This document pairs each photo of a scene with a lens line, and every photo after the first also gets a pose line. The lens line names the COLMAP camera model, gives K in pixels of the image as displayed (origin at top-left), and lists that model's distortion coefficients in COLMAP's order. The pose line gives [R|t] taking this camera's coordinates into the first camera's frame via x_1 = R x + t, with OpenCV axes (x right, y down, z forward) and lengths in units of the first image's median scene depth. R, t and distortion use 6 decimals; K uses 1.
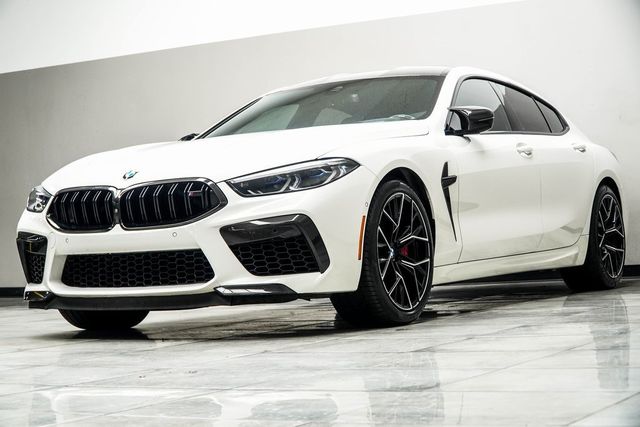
lens RADIAL K [[1294.0, 0, 320.4], [0, 1294.0, 216.7], [0, 0, 1]] dist [-0.383292, 0.000000]
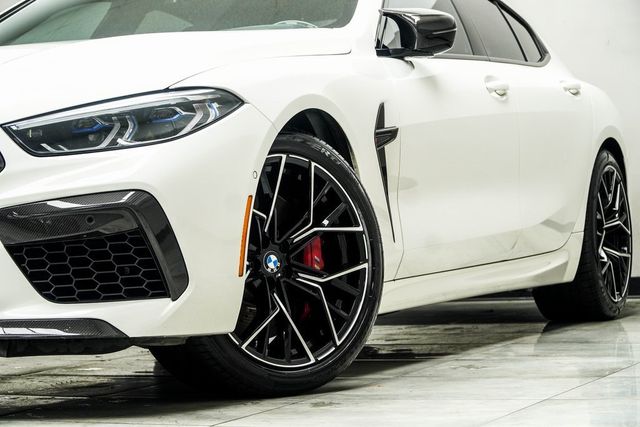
lens RADIAL K [[1818.3, 0, 322.6], [0, 1818.3, 217.4], [0, 0, 1]] dist [-0.651230, 0.000000]
pose [[0.990555, 0.024972, 0.134825, -0.038608], [-0.027524, 0.999475, 0.017095, -0.005404], [-0.134327, -0.020645, 0.990722, 0.237965]]
